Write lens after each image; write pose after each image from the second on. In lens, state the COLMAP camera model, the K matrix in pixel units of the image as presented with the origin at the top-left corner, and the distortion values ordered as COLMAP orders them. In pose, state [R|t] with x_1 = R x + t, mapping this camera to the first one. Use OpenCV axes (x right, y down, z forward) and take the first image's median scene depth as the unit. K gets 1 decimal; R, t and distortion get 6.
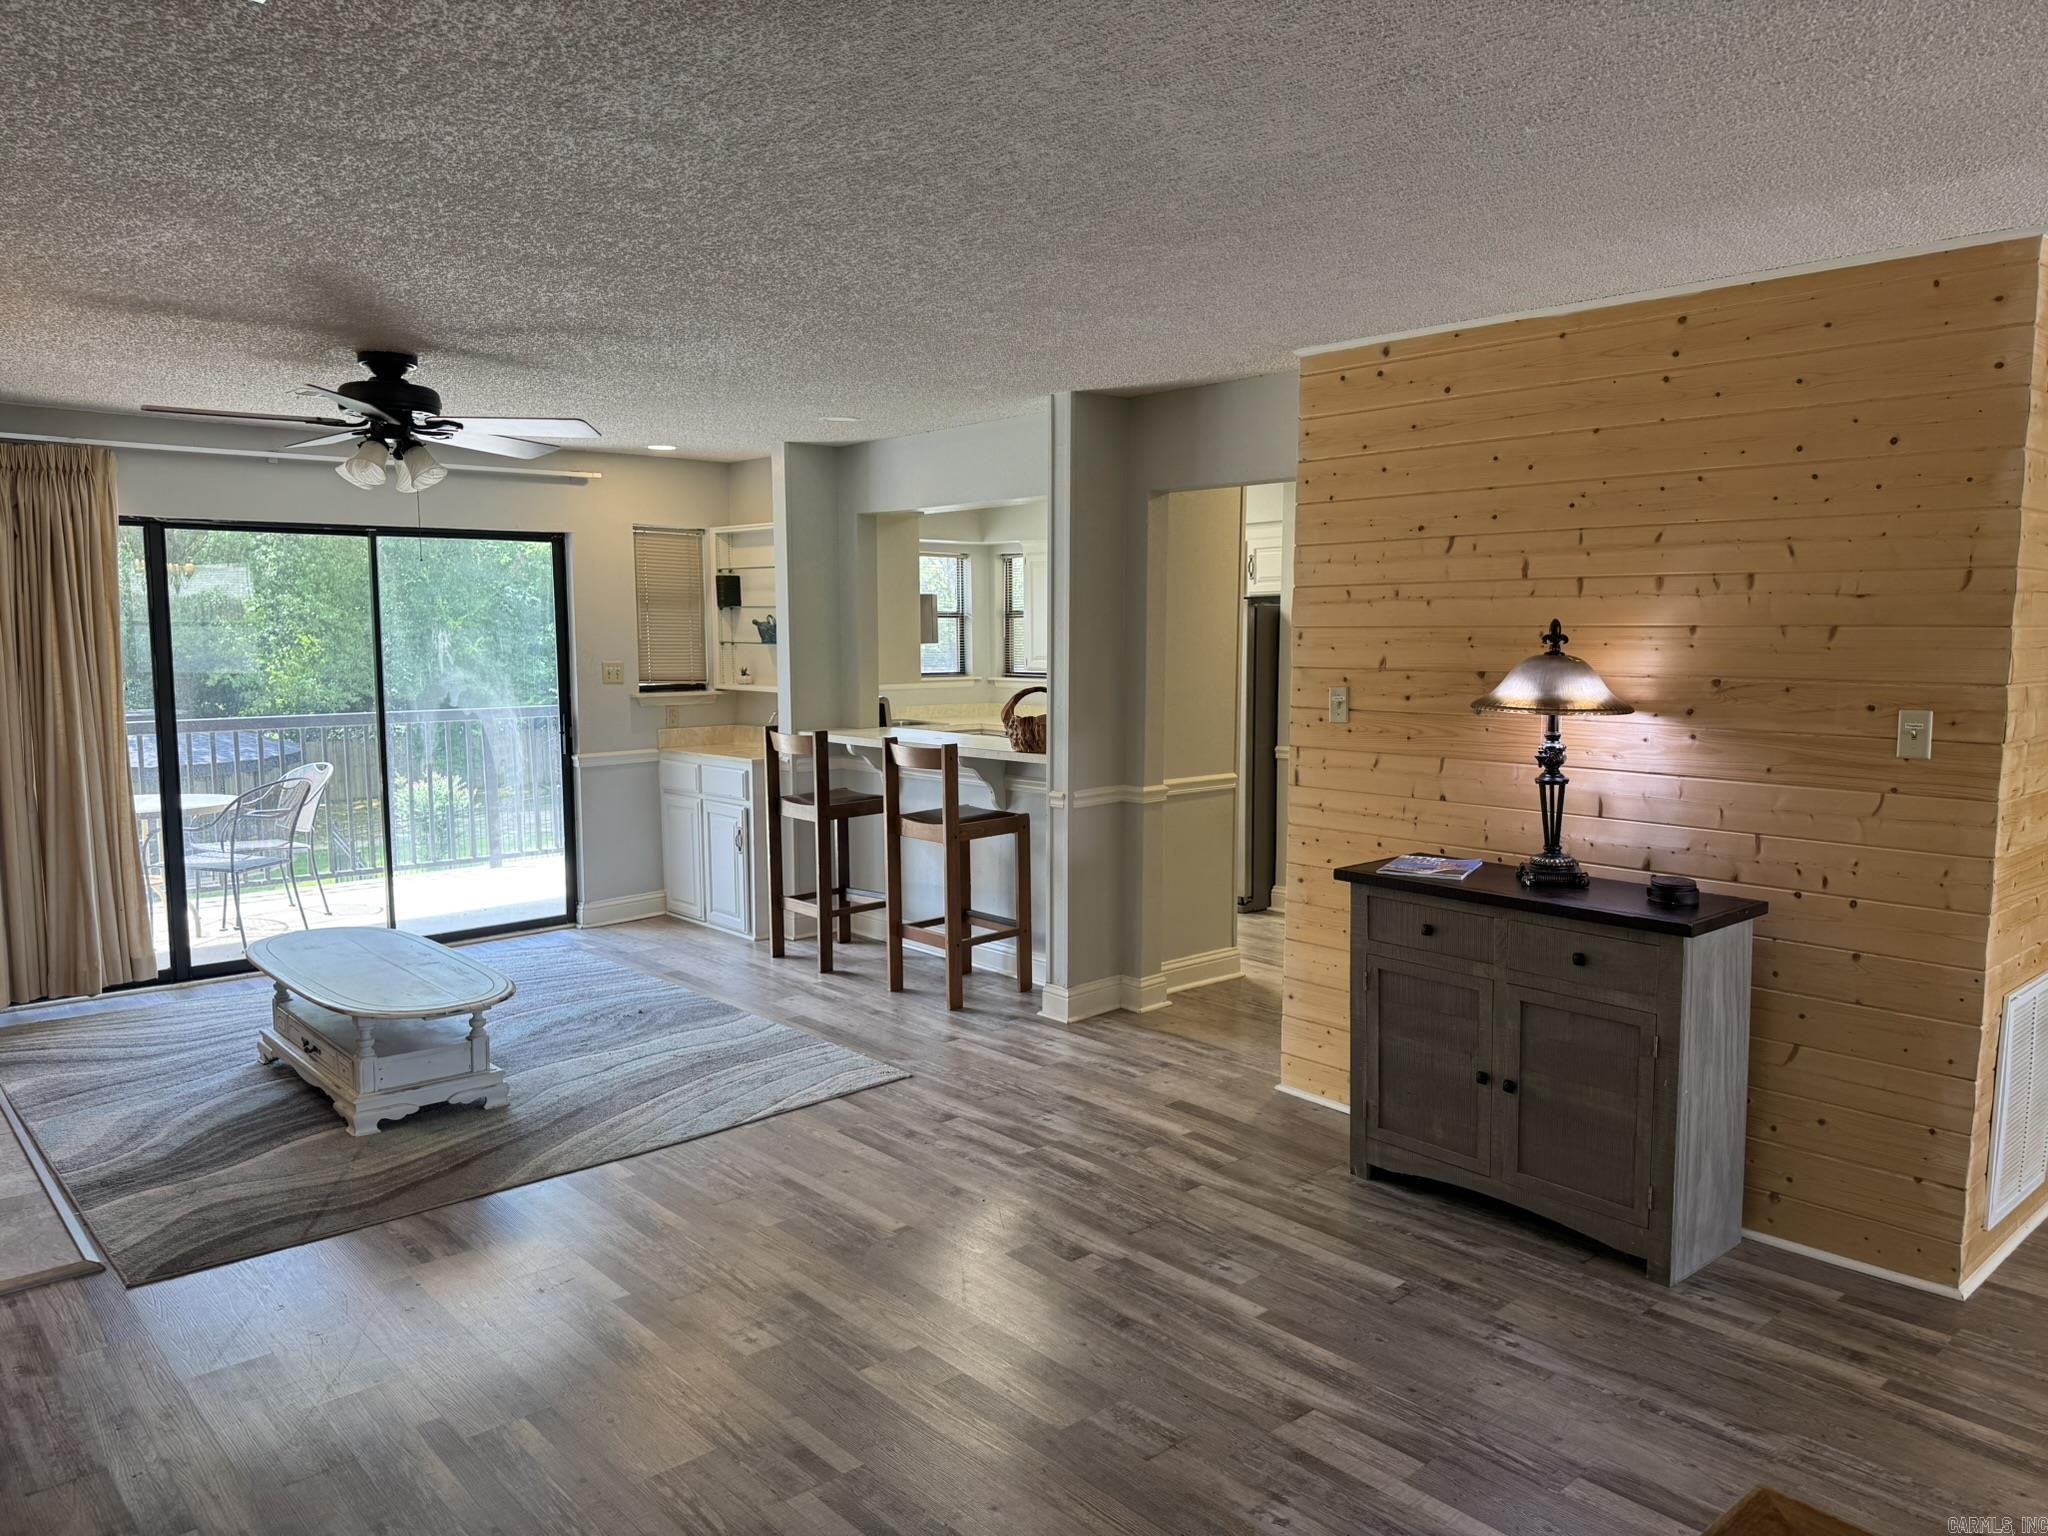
lens RADIAL K [[1435.6, 0, 1043.4], [0, 1435.6, 775.4], [0, 0, 1]] dist [0.046702, -0.057318]
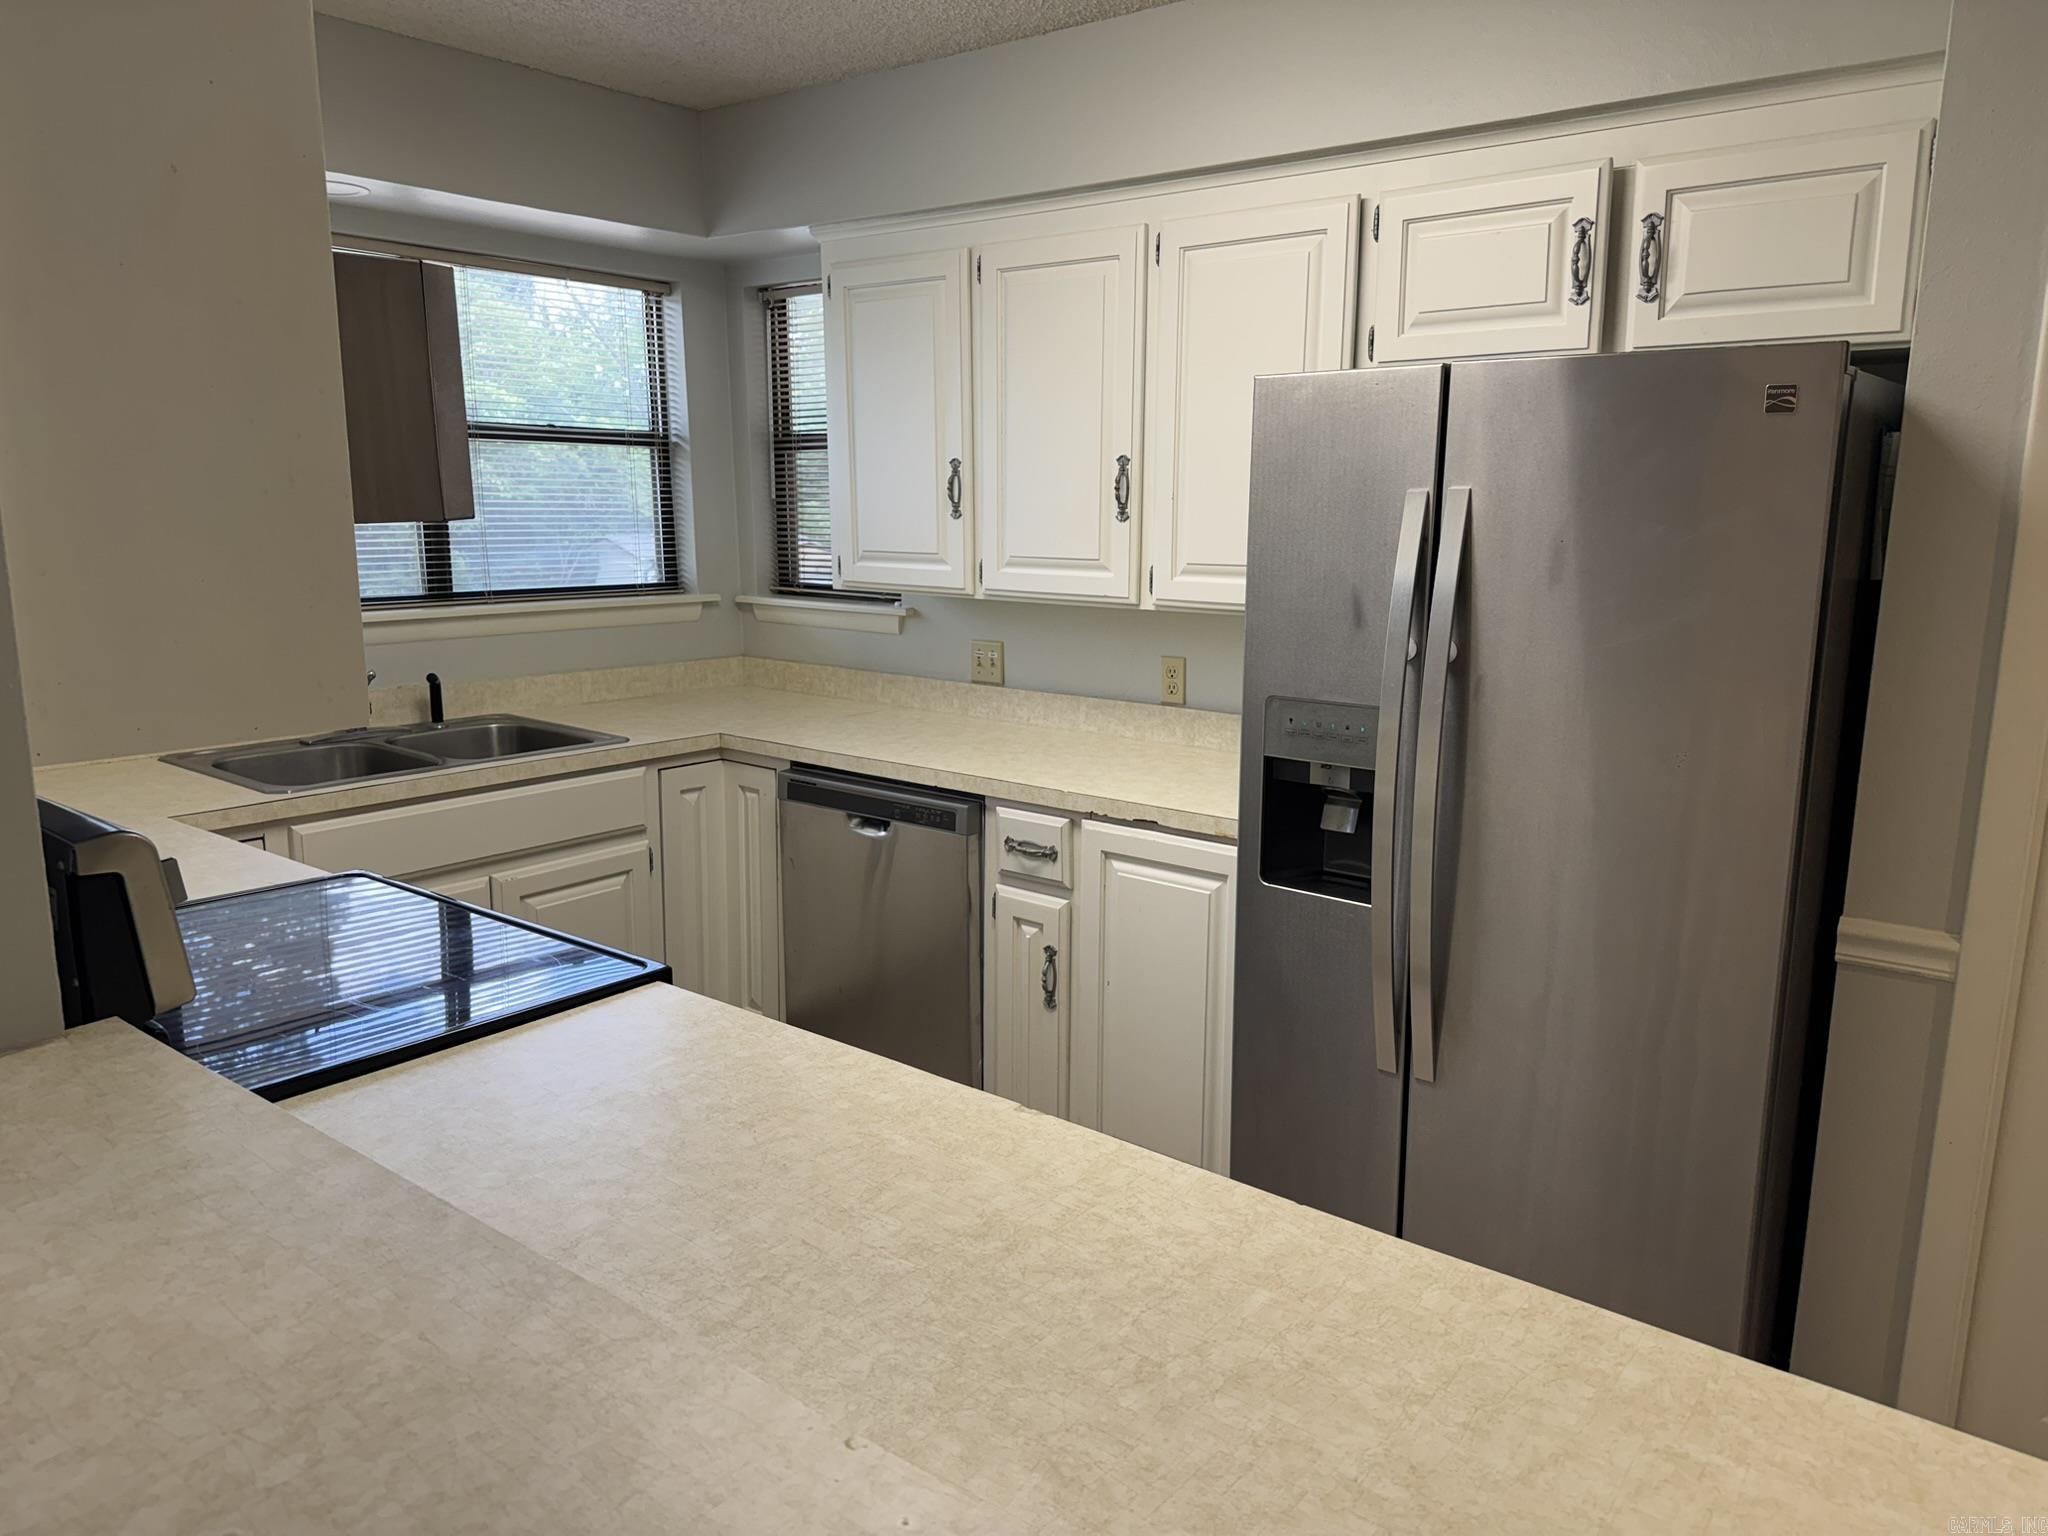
lens RADIAL K [[1435.6, 0, 1045.5], [0, 1435.6, 760.8], [0, 0, 1]] dist [0.046702, -0.057318]
pose [[0.985980, -0.020999, 0.165537, -0.045485], [0.007433, 0.996592, 0.082150, -0.124401], [-0.166697, -0.079768, 0.982776, 1.313125]]
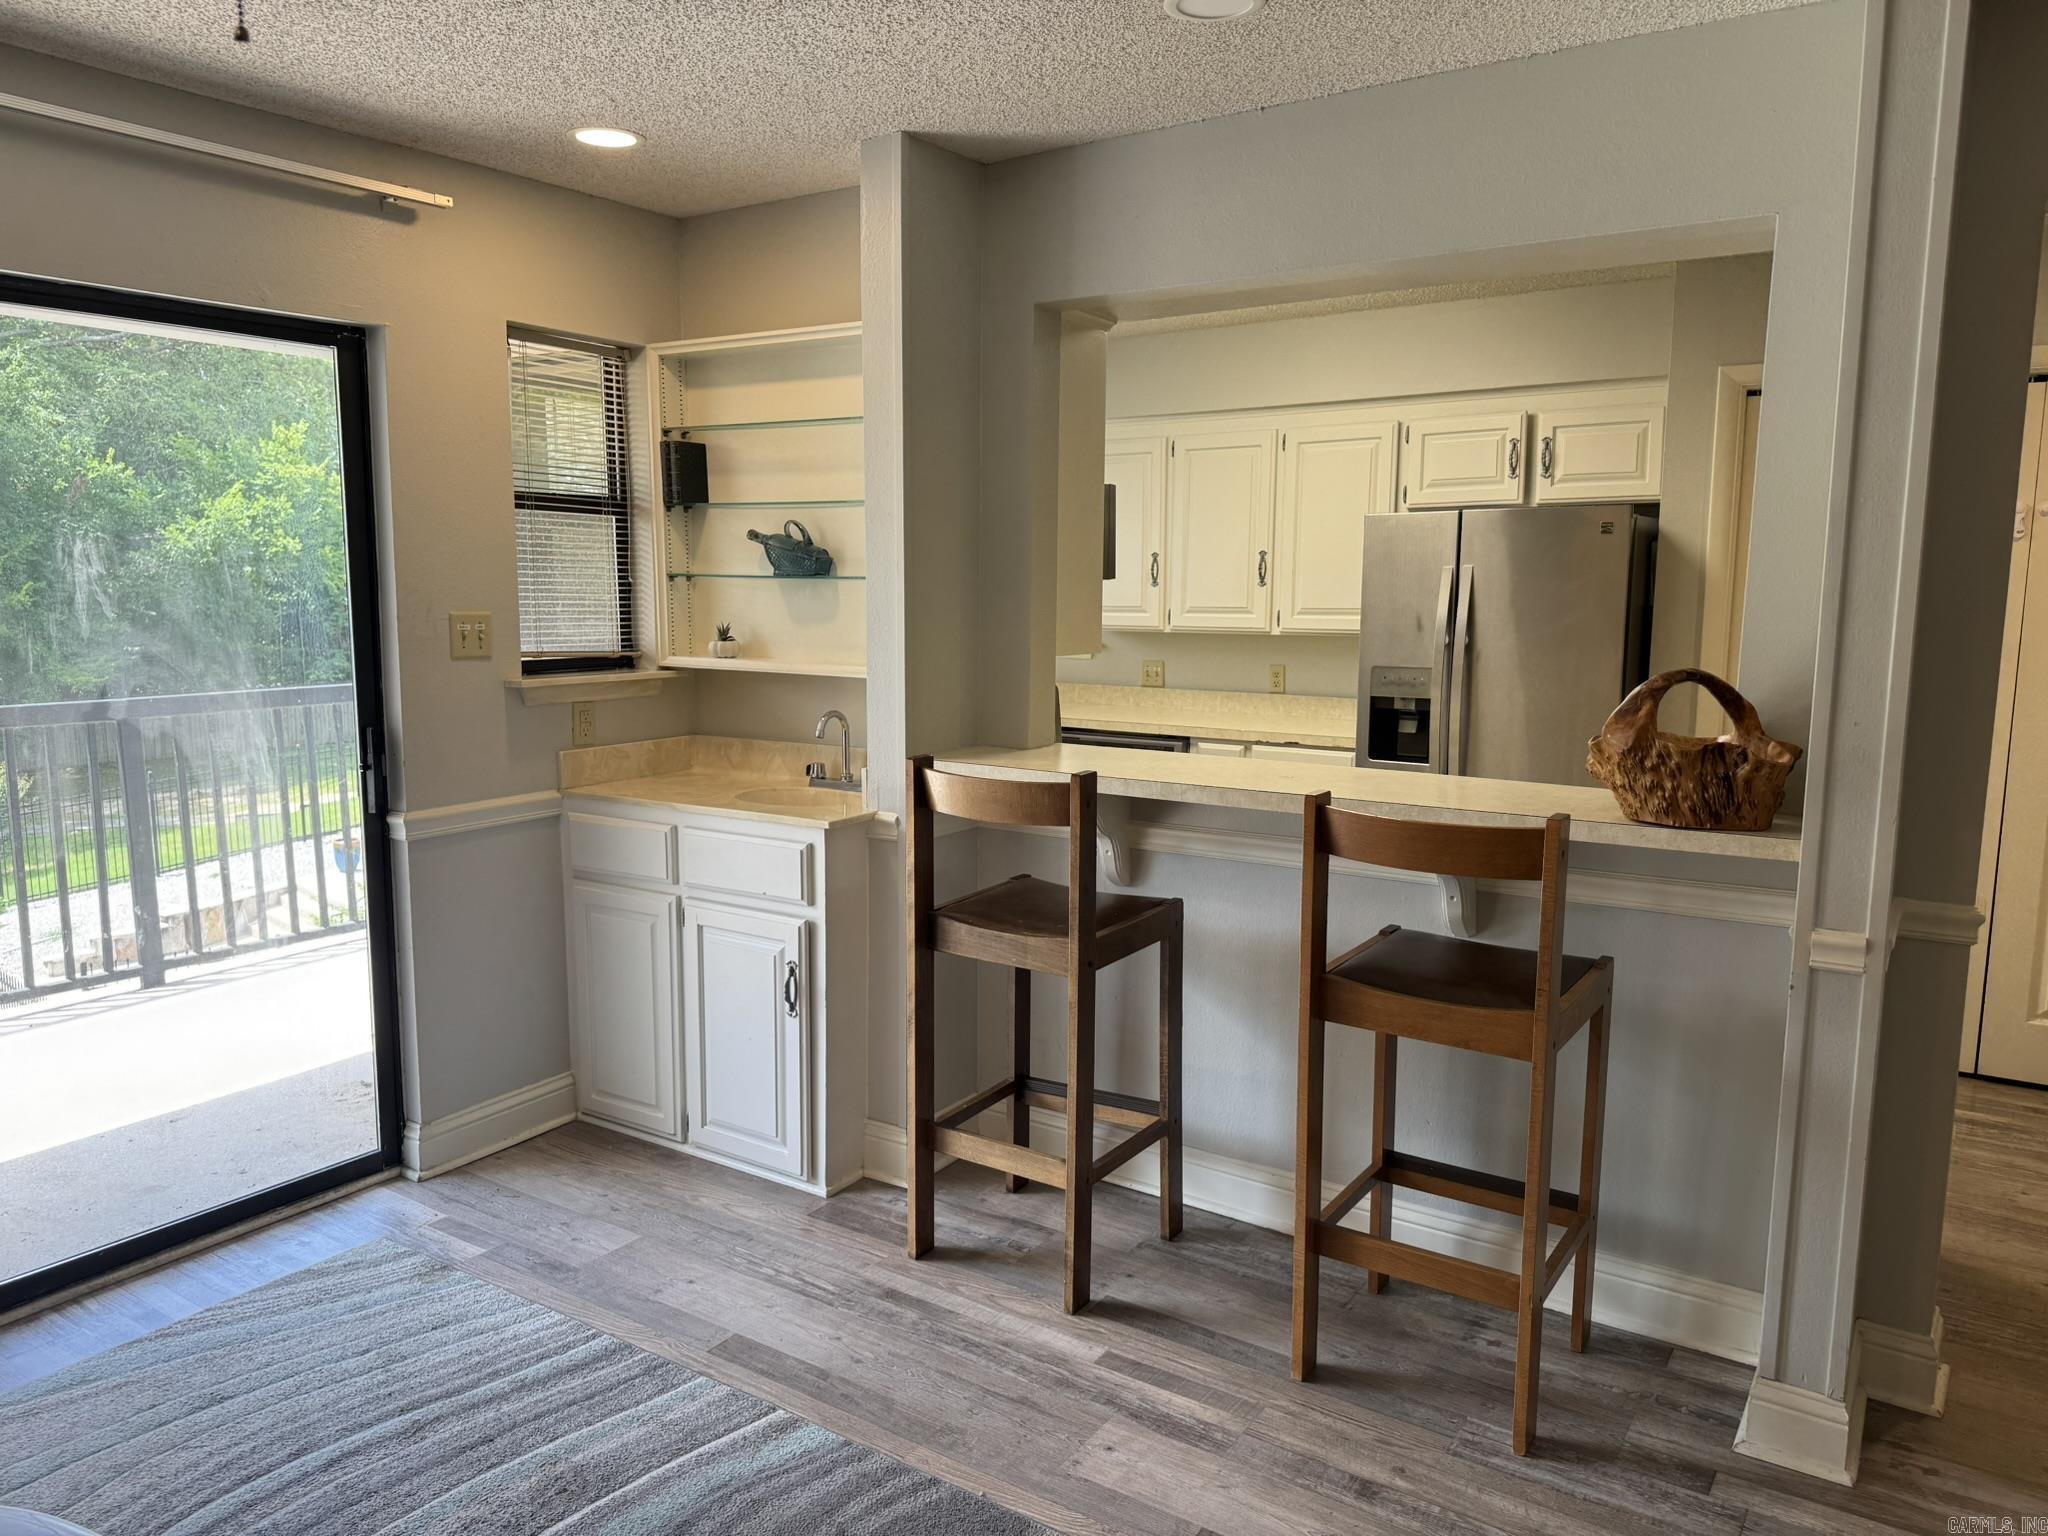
lens RADIAL K [[1435.6, 0, 1026.2], [0, 1435.6, 774.0], [0, 0, 1]] dist [0.046702, -0.057318]
pose [[0.972059, -0.024577, 0.233446, -0.386817], [0.017299, 0.999300, 0.033175, -0.064018], [-0.234098, -0.028210, 0.971804, 0.823139]]
